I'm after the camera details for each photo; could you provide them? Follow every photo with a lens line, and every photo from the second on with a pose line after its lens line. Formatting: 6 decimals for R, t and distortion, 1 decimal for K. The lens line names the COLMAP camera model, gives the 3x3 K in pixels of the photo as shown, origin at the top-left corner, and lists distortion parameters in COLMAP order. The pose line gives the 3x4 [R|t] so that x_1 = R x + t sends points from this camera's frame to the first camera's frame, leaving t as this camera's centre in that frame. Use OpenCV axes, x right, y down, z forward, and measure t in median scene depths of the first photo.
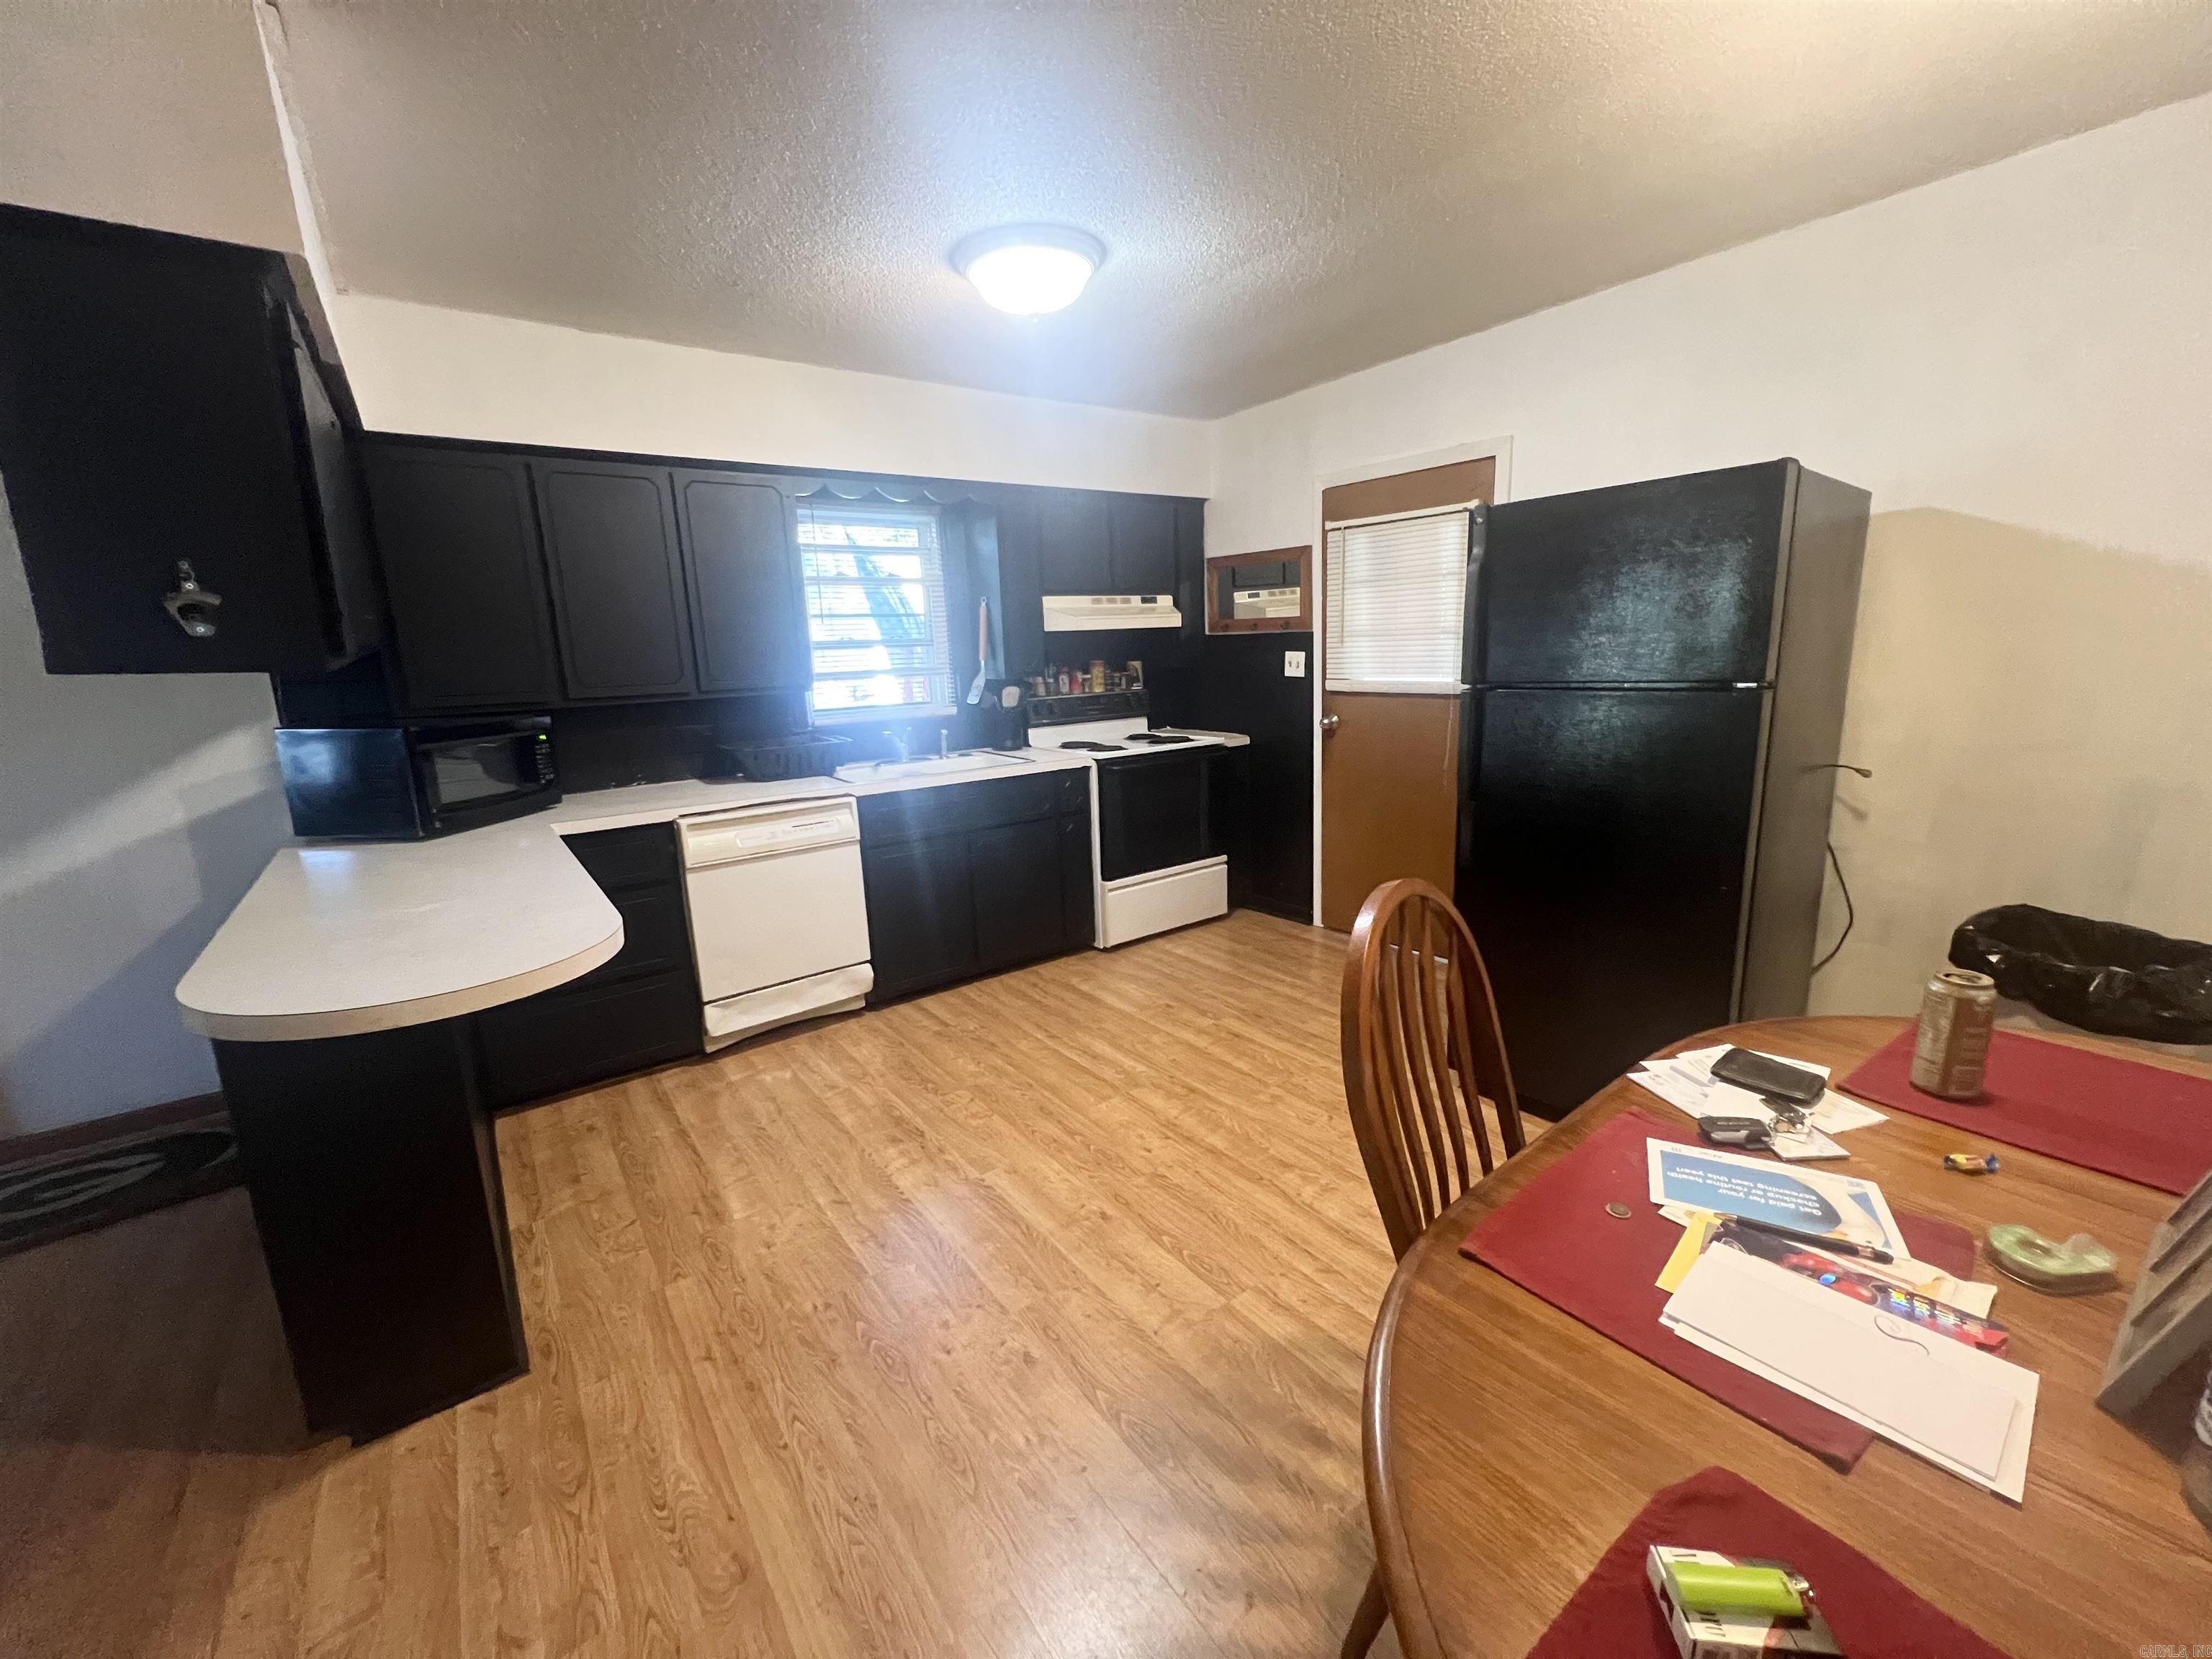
lens RADIAL K [[898.1, 0, 1111.7], [0, 898.1, 834.3], [0, 0, 1]] dist [0.000137, -0.000028]
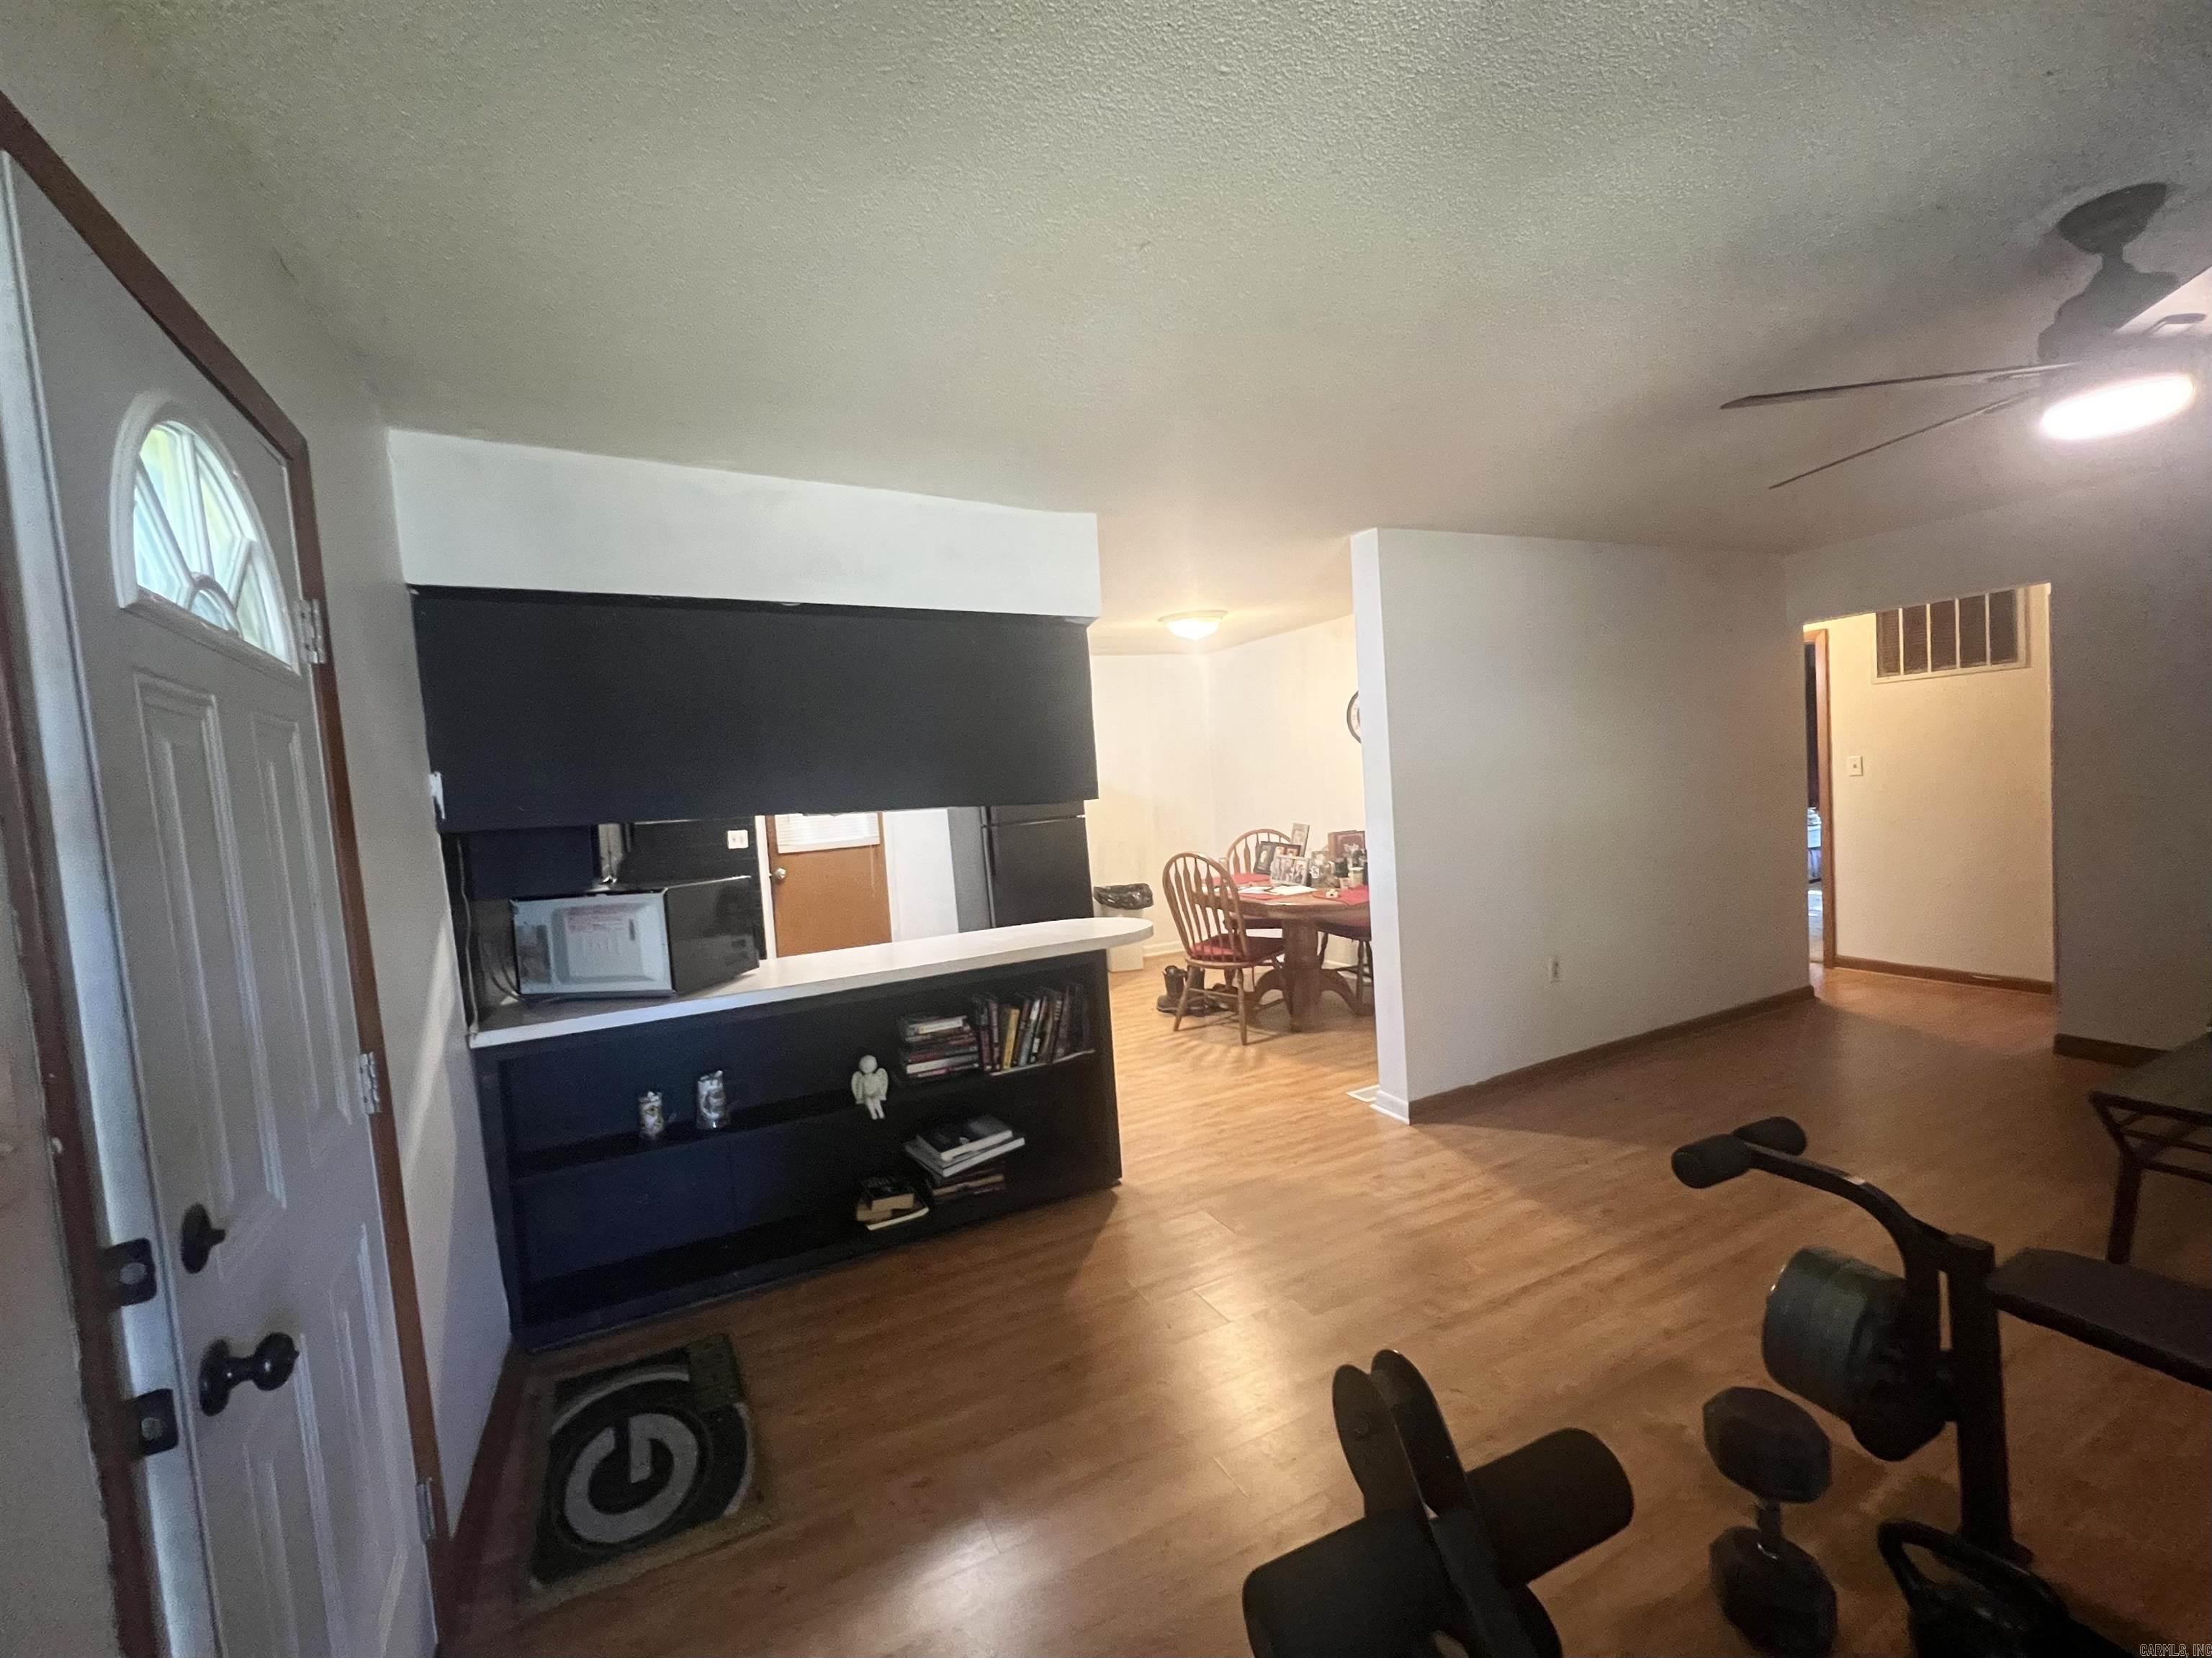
lens RADIAL K [[898.0, 0, 1111.7], [0, 898.0, 833.8], [0, 0, 1]] dist [0.000137, -0.000028]
pose [[0.186480, -0.033043, 0.981903, -1.234212], [0.273454, 0.961686, -0.019571, -0.009965], [-0.943636, 0.272155, 0.188371, 0.197633]]
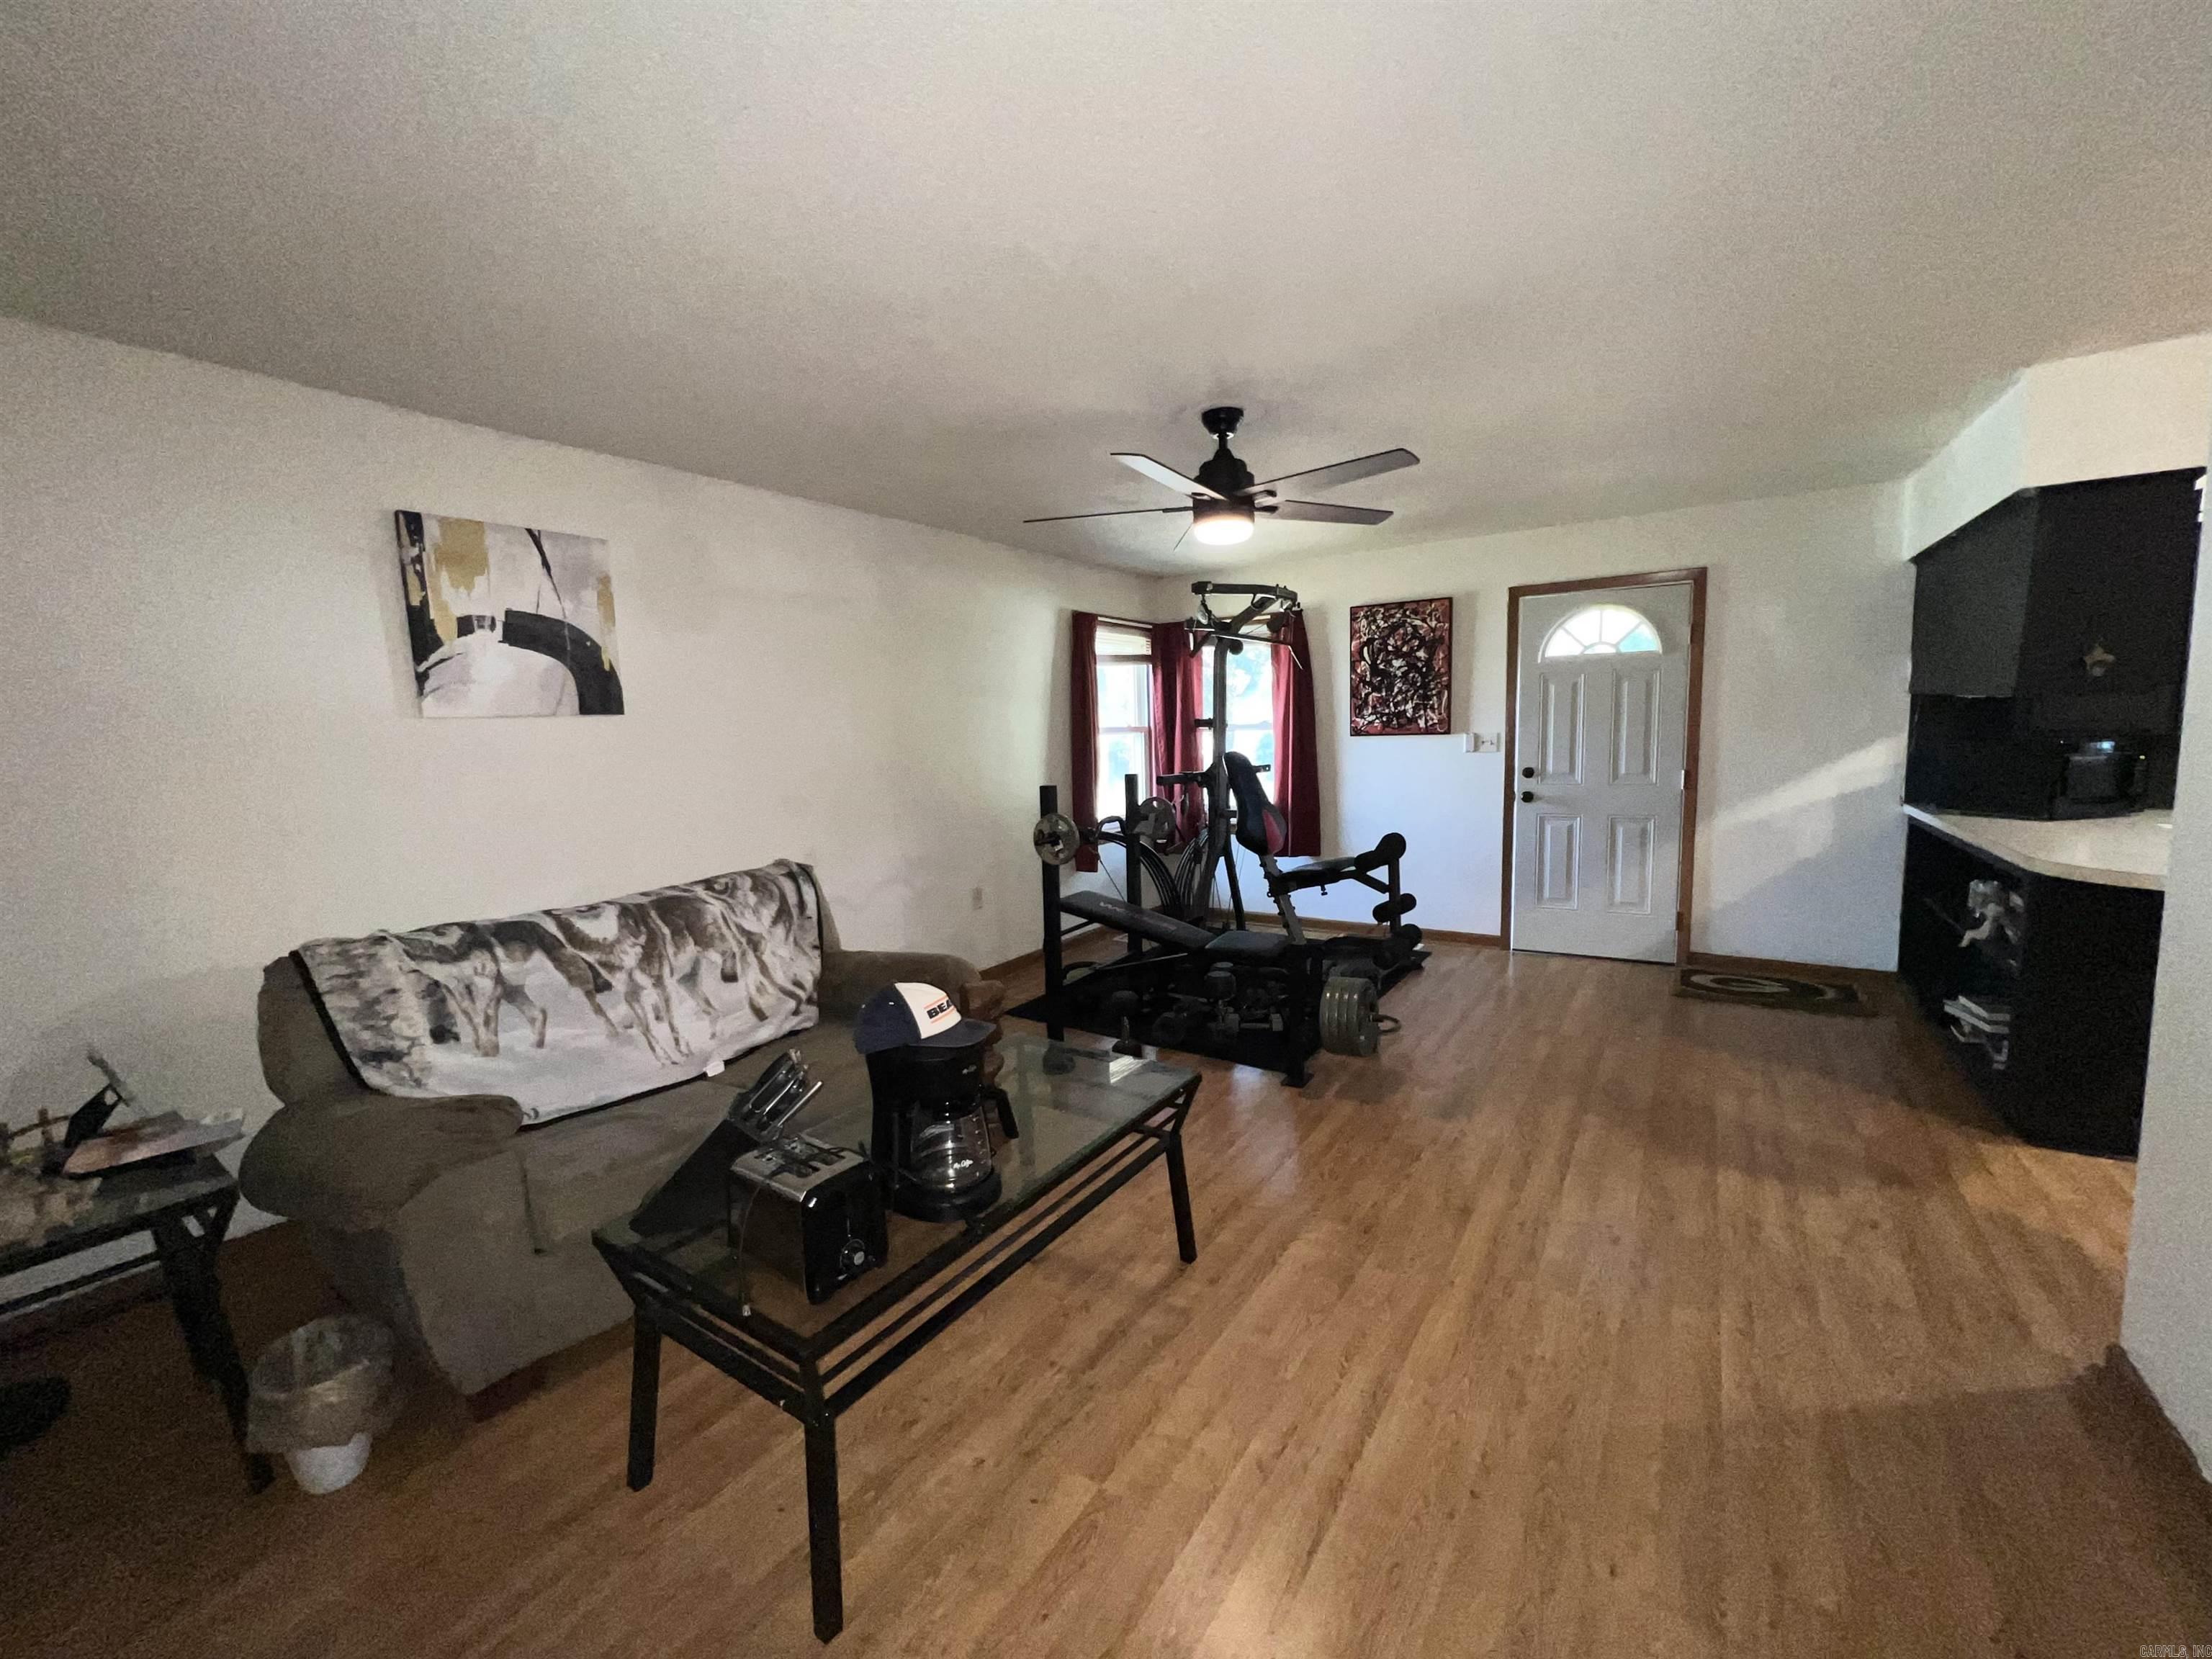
lens RADIAL K [[884.3, 0, 1105.2], [0, 884.3, 842.2], [0, 0, 1]] dist [-0.000718, -0.004647]
pose [[0.336227, 0.139826, -0.931343, 0.023263], [-0.186577, 0.979206, 0.079655, 0.140605], [0.923115, 0.146985, 0.355323, -0.580980]]
